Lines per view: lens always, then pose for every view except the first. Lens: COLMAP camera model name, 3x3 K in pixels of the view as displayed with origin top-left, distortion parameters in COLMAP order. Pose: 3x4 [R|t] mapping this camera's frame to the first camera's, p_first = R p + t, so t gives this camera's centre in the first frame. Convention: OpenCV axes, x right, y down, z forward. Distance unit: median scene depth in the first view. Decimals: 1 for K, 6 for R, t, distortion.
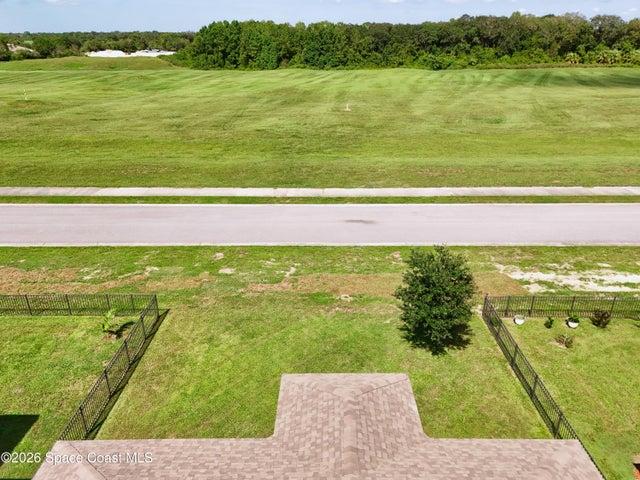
lens RADIAL K [[471.1, 0, 321.7], [0, 471.1, 244.8], [0, 0, 1]] dist [0.073879, -0.071424]
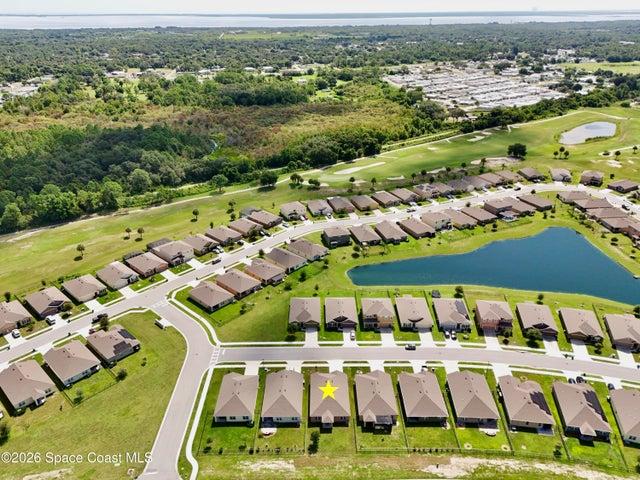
lens RADIAL K [[471.1, 0, 320.5], [0, 471.1, 237.6], [0, 0, 1]] dist [0.073879, -0.071424]
pose [[-0.999947, 0.010136, -0.001892, 0.013665], [0.005206, 0.654629, 0.755932, -0.757705], [0.008901, 0.755882, -0.654647, 0.351886]]
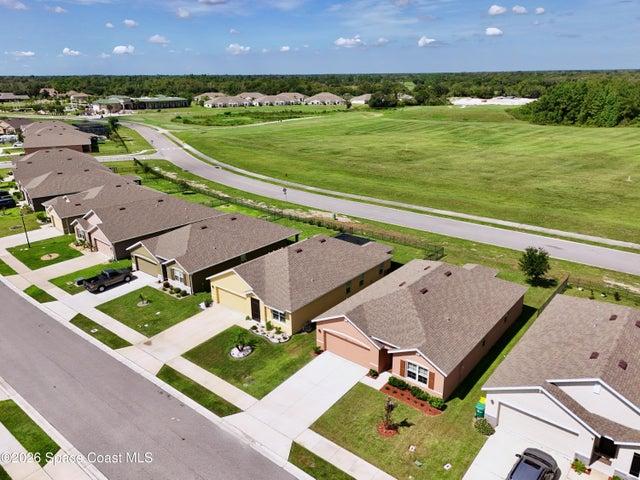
lens RADIAL K [[471.1, 0, 320.8], [0, 471.1, 245.8], [0, 0, 1]] dist [0.073879, -0.071424]
pose [[0.774991, 0.211694, -0.595461, 0.092576], [-0.247794, 0.968567, 0.021834, 0.025628], [0.581366, 0.130631, 0.803087, -0.206569]]
